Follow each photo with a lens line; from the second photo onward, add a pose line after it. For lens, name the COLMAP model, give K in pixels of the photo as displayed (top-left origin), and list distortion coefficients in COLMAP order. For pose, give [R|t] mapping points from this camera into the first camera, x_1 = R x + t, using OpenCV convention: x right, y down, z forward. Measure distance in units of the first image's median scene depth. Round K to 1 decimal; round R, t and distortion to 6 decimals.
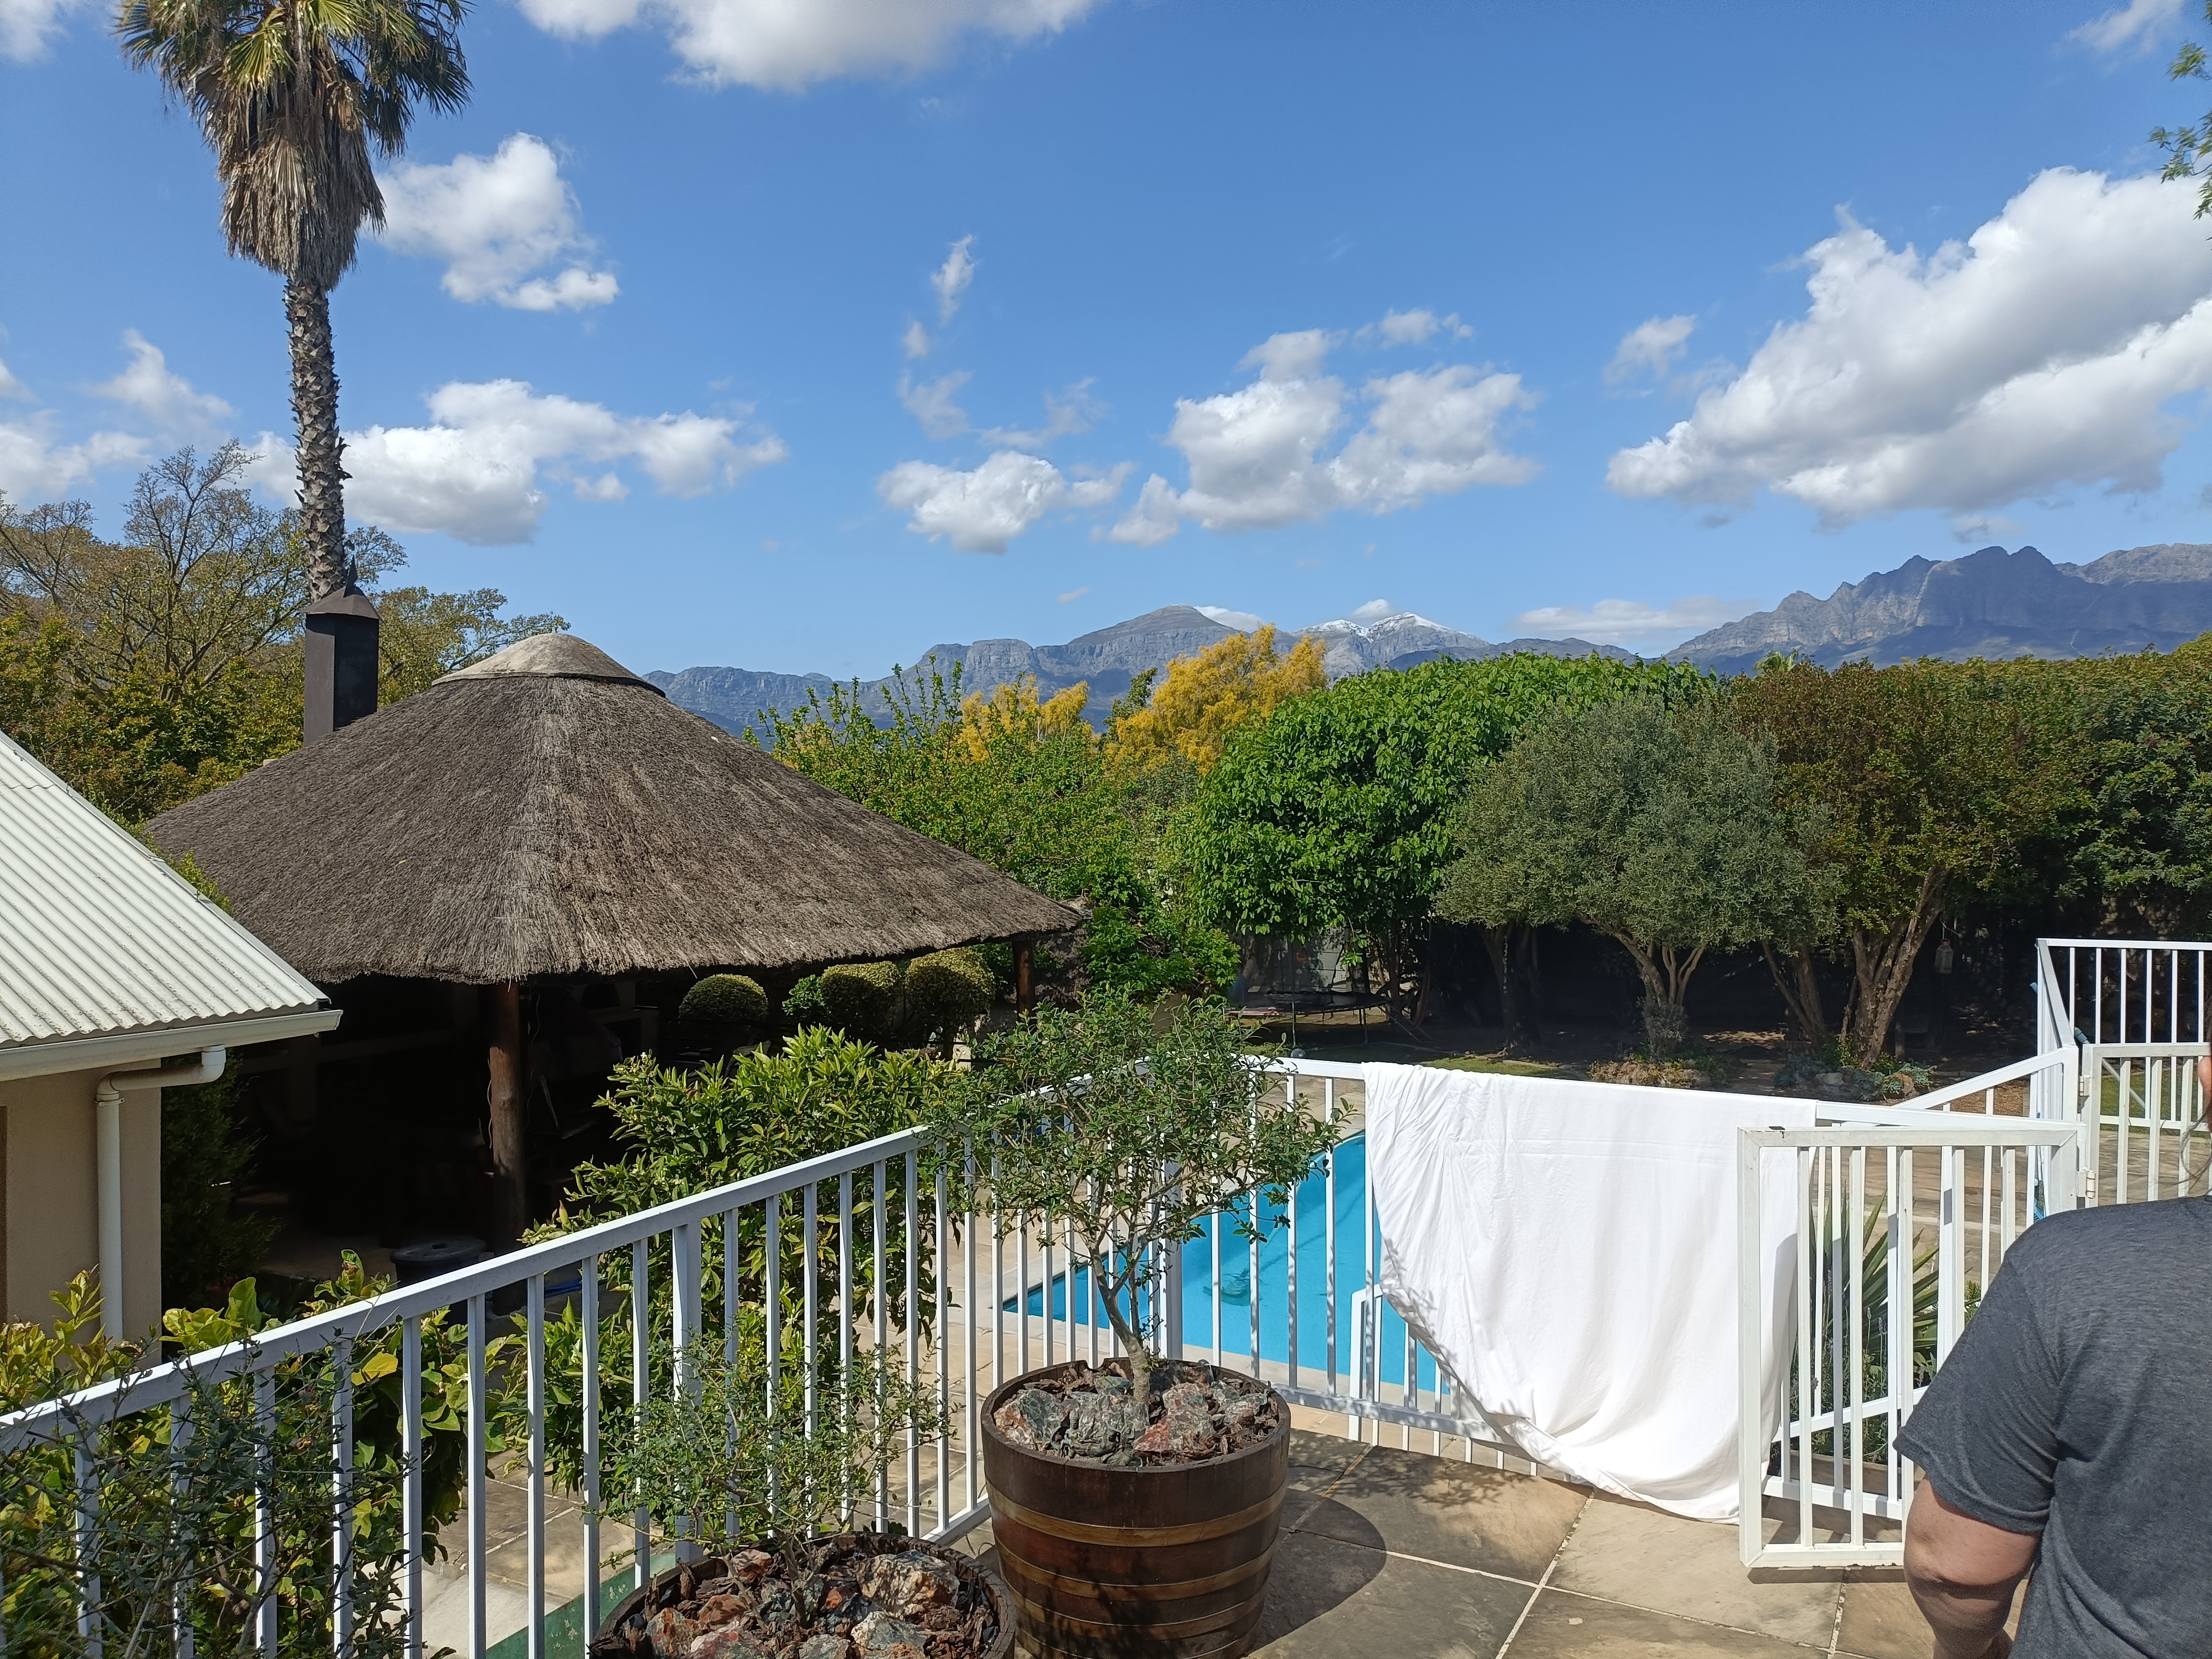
lens RADIAL K [[1868.8, 0, 962.9], [0, 1868.8, 833.9], [0, 0, 1]] dist [0.076586, -0.002584]
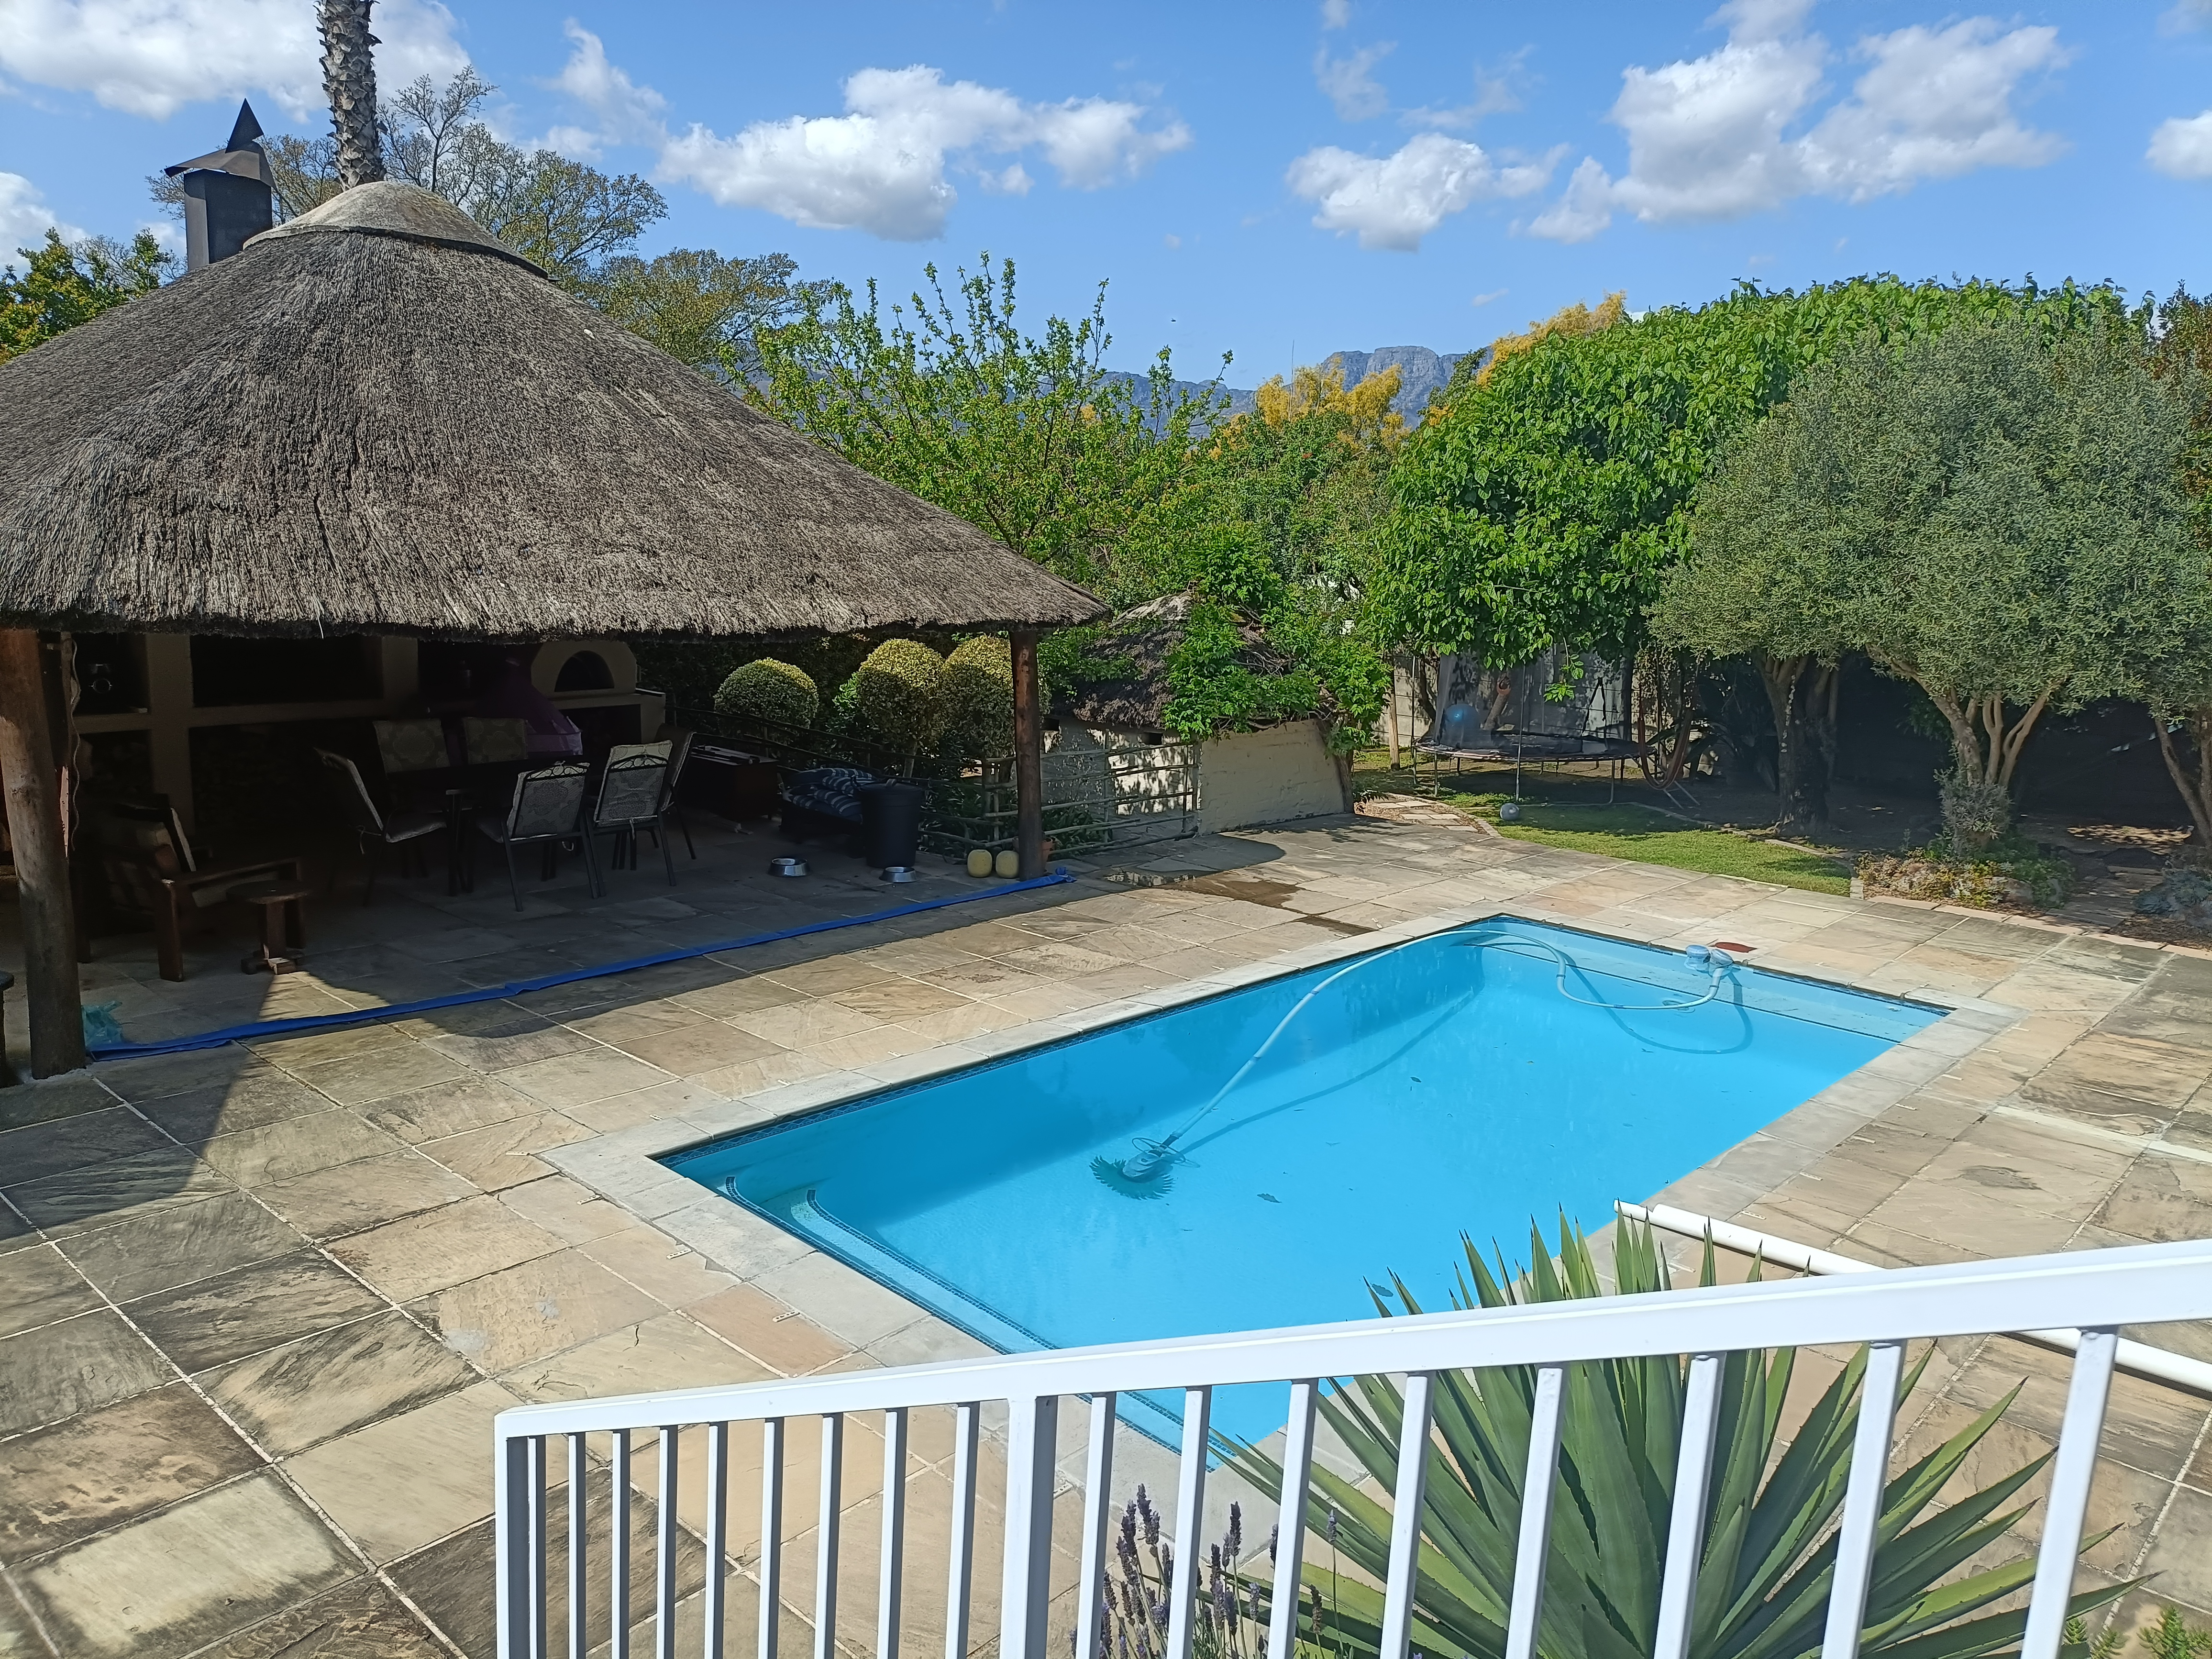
lens RADIAL K [[1630.3, 0, 1087.2], [0, 1630.3, 824.2], [0, 0, 1]] dist [0.057265, -0.044229]
pose [[0.969127, 0.084893, -0.231485, 0.159741], [-0.048302, 0.986033, 0.159390, 0.019856], [0.241783, -0.143288, 0.959692, 0.273357]]
